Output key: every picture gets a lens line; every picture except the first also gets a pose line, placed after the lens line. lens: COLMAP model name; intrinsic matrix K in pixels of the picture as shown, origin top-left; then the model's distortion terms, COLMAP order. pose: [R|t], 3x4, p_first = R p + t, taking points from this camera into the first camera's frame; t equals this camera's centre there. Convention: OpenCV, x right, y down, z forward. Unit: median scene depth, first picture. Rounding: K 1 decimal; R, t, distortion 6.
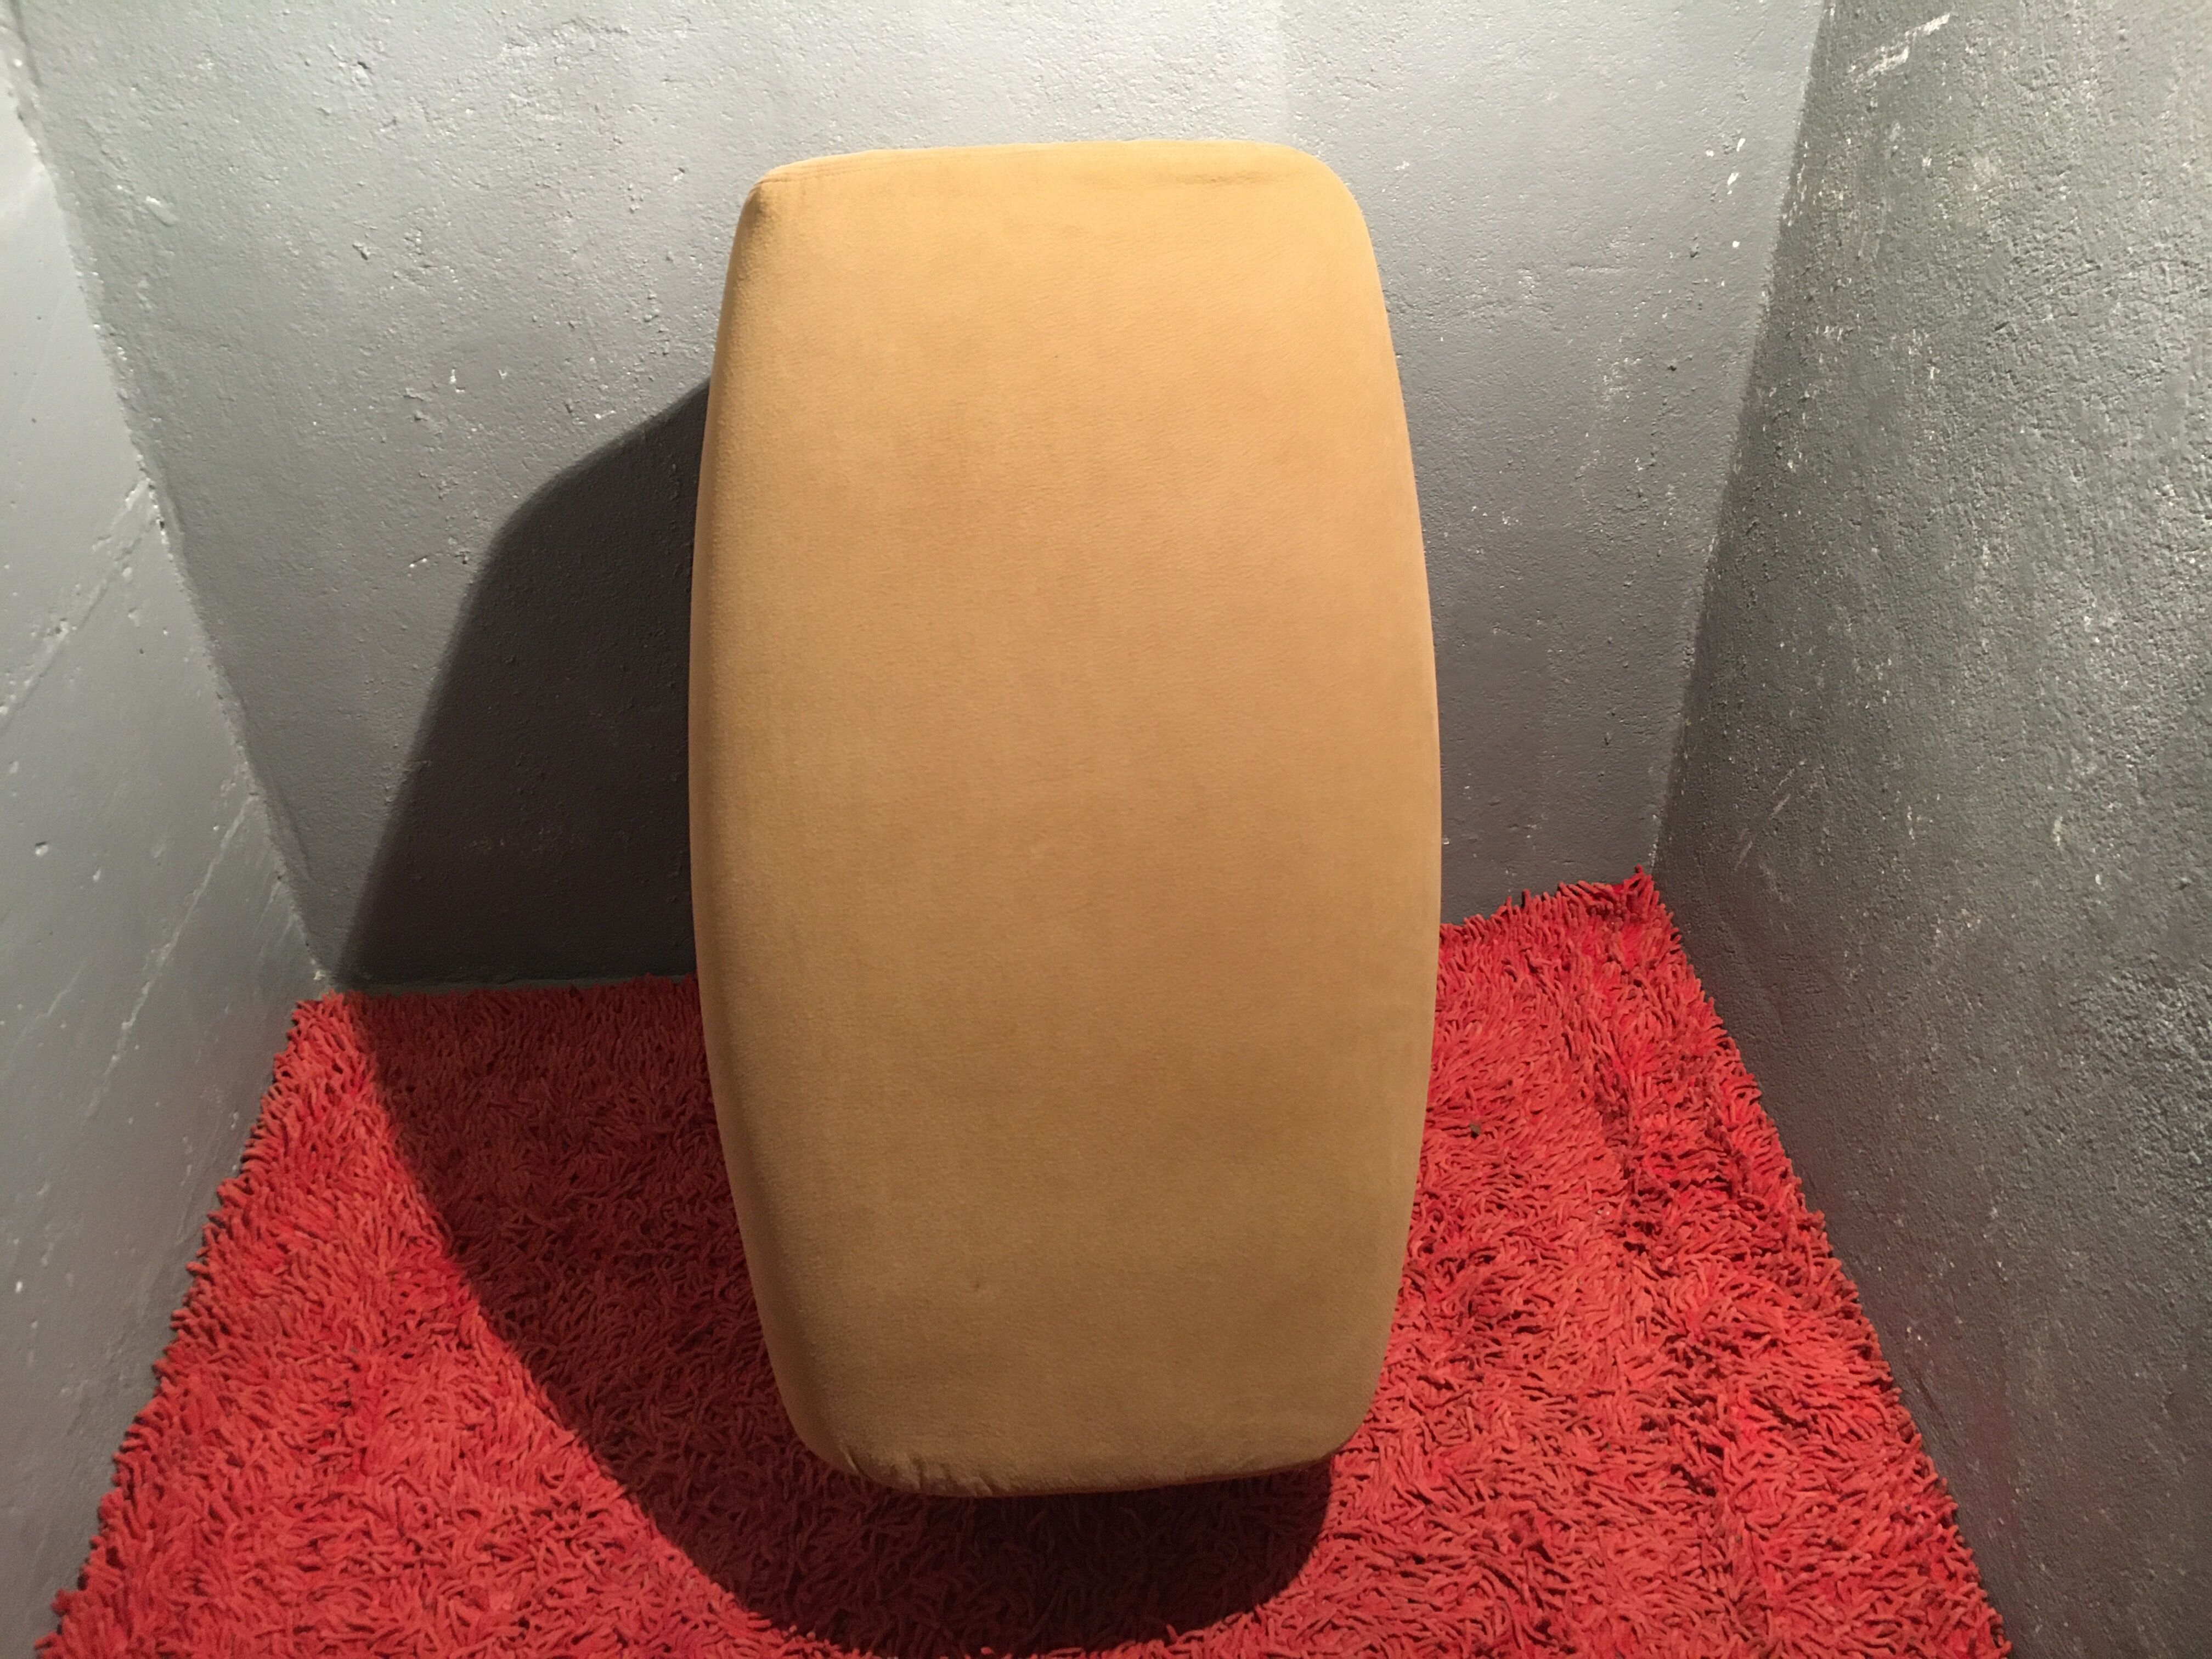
lens RADIAL K [[1894.5, 0, 1105.6], [0, 1894.5, 836.2], [0, 0, 1]] dist [0.075469, -0.115140]
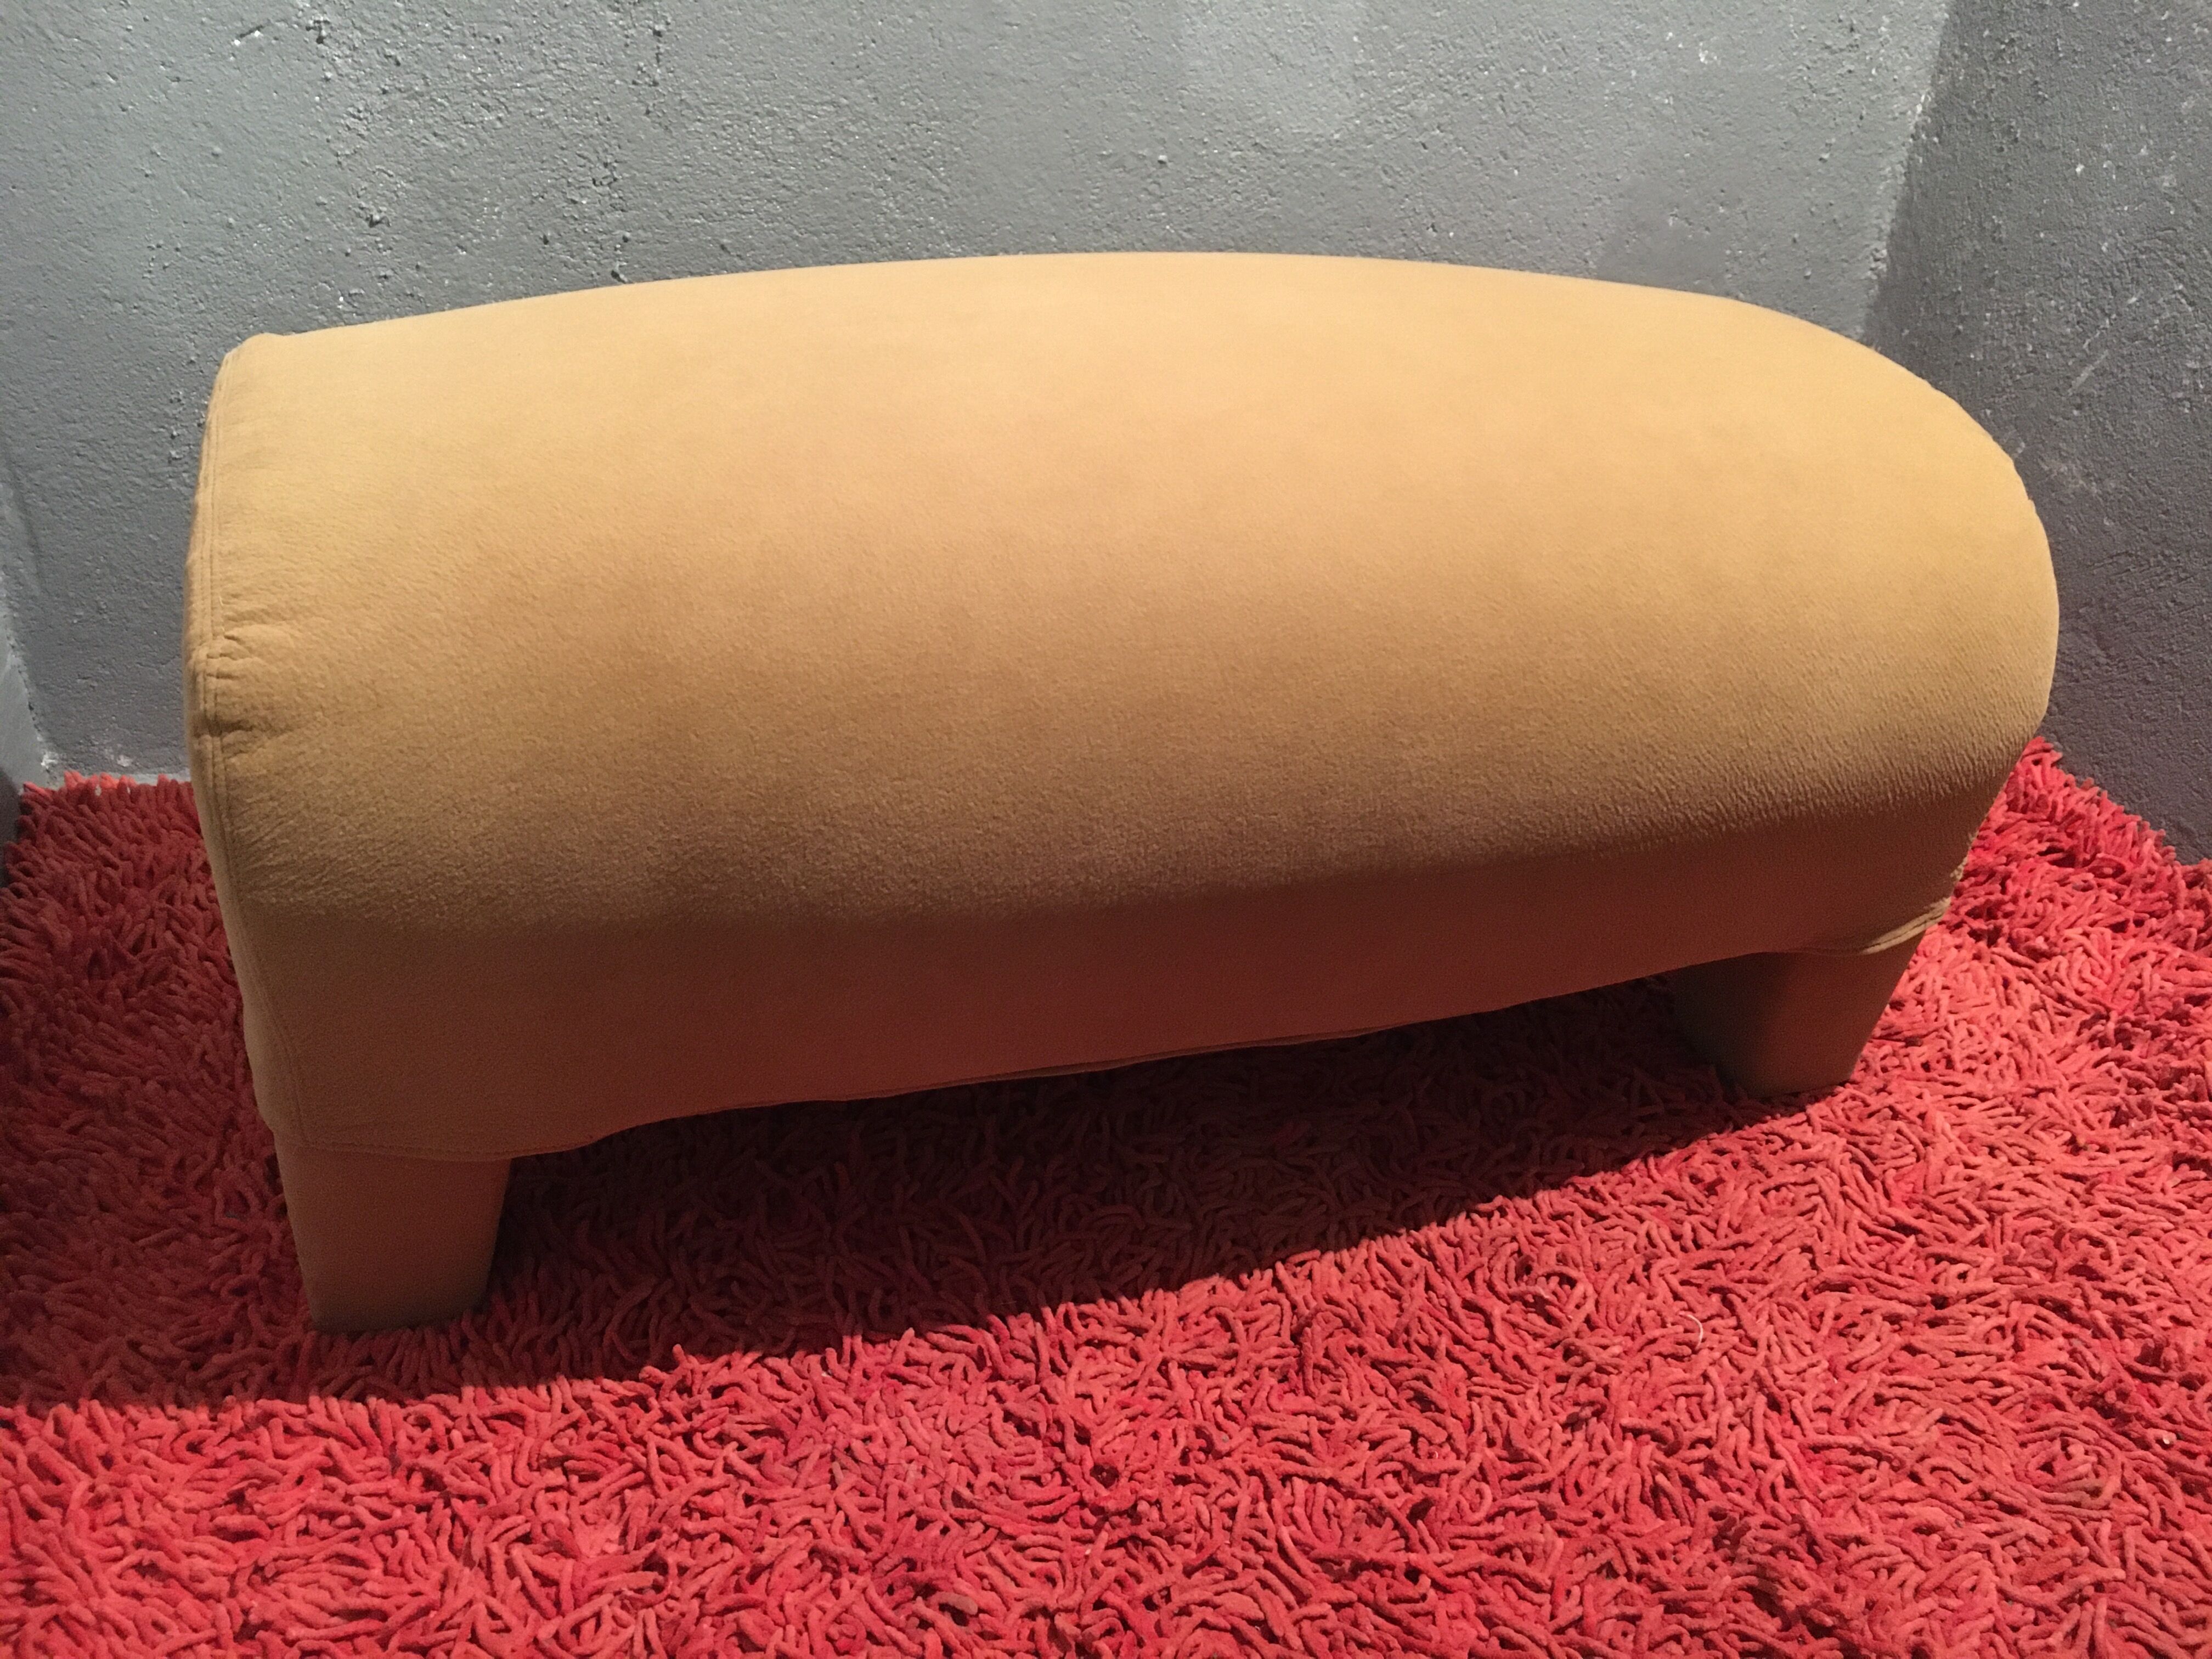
lens RADIAL K [[1894.5, 0, 1098.5], [0, 1894.5, 837.6], [0, 0, 1]] dist [0.075469, -0.115140]
pose [[0.972564, -0.058653, 0.225121, -0.282429], [0.075292, 0.994972, -0.066046, 0.231895], [-0.220116, 0.081184, 0.972090, 0.373240]]
